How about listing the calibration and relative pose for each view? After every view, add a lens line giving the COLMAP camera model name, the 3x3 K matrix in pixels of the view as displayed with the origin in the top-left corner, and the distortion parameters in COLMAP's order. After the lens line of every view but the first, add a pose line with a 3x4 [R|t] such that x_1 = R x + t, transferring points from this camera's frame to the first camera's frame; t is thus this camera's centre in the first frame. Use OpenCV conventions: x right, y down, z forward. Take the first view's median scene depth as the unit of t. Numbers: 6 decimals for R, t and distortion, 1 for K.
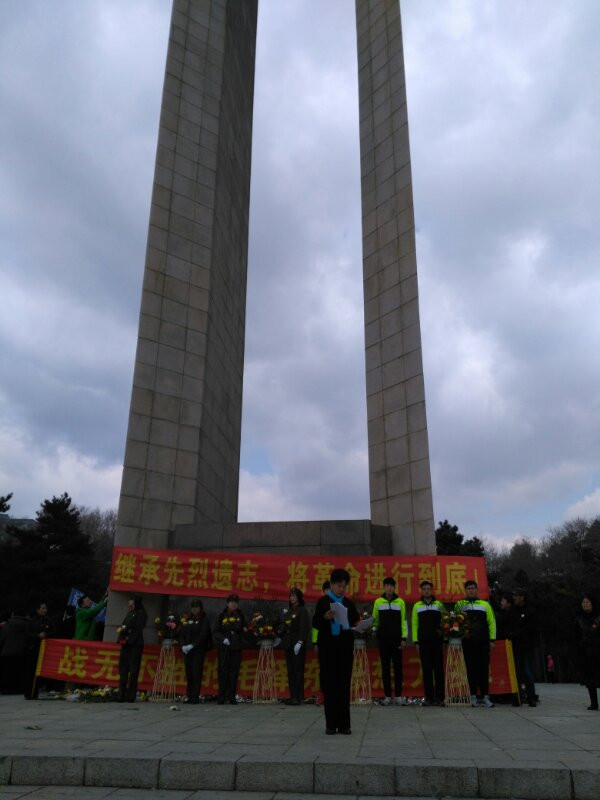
lens RADIAL K [[649.7, 0, 303.2], [0, 649.7, 389.2], [0, 0, 1]] dist [0.085877, -0.126509]
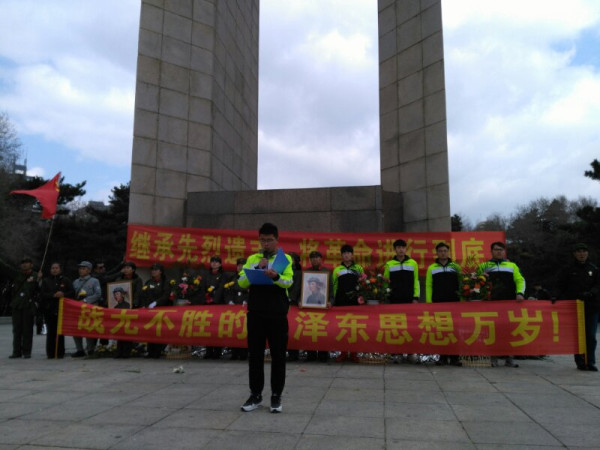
lens RADIAL K [[487.2, 0, 303.3], [0, 487.2, 223.9], [0, 0, 1]] dist [0.085877, -0.126509]
pose [[0.999408, -0.006992, -0.033687, 0.008421], [0.014581, 0.972927, 0.230650, 0.082141], [0.031163, -0.231005, 0.972453, 0.256456]]
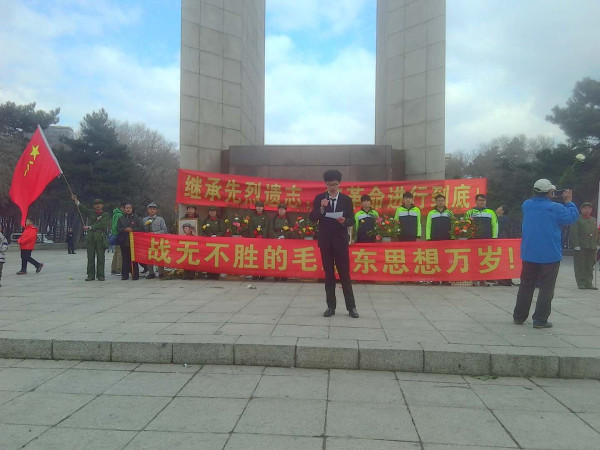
lens RADIAL K [[498.3, 0, 300.0], [0, 498.3, 225.0], [0, 0, 1]] dist [0.041603, -0.006324]
pose [[0.998990, 0.008841, 0.044046, -0.102349], [-0.024458, 0.929439, 0.368166, 0.000440], [-0.037683, -0.368871, 0.928716, 0.083746]]
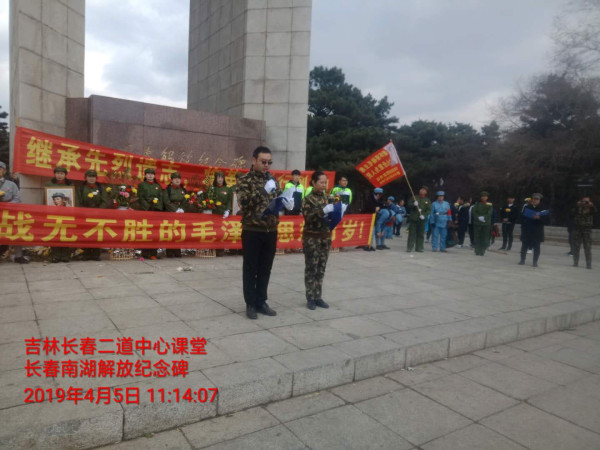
lens RADIAL K [[441.9, 0, 299.7], [0, 441.9, 233.1], [0, 0, 1]] dist [-0.000045, -0.005752]
pose [[0.751769, -0.020842, 0.659098, -0.397233], [-0.289932, 0.887262, 0.358755, 0.063042], [-0.592270, -0.460794, 0.660973, 0.279557]]
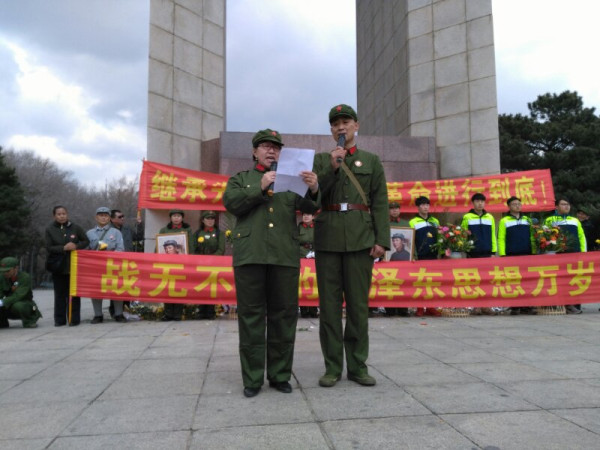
lens RADIAL K [[487.2, 0, 303.3], [0, 487.2, 223.9], [0, 0, 1]] dist [0.085877, -0.126509]
pose [[0.966051, 0.013930, 0.257976, -0.251905], [-0.088695, 0.955738, 0.280532, 0.130868], [-0.242650, -0.293889, 0.924527, 0.331723]]
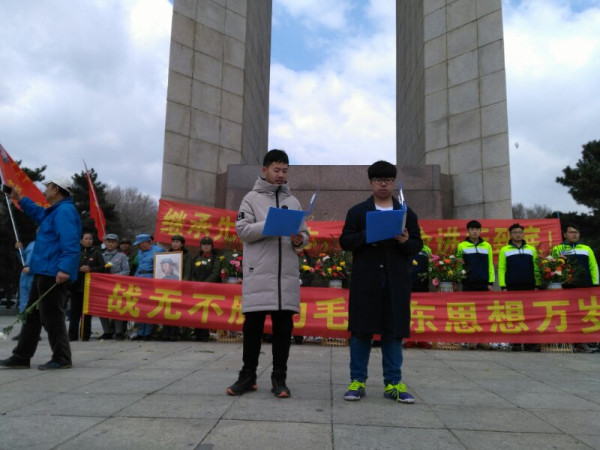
lens RADIAL K [[487.2, 0, 303.3], [0, 487.2, 223.9], [0, 0, 1]] dist [0.085877, -0.126509]
pose [[0.997263, 0.029704, 0.067713, -0.130426], [-0.044343, 0.973069, 0.226210, 0.126073], [-0.059170, -0.228593, 0.971722, 0.295331]]
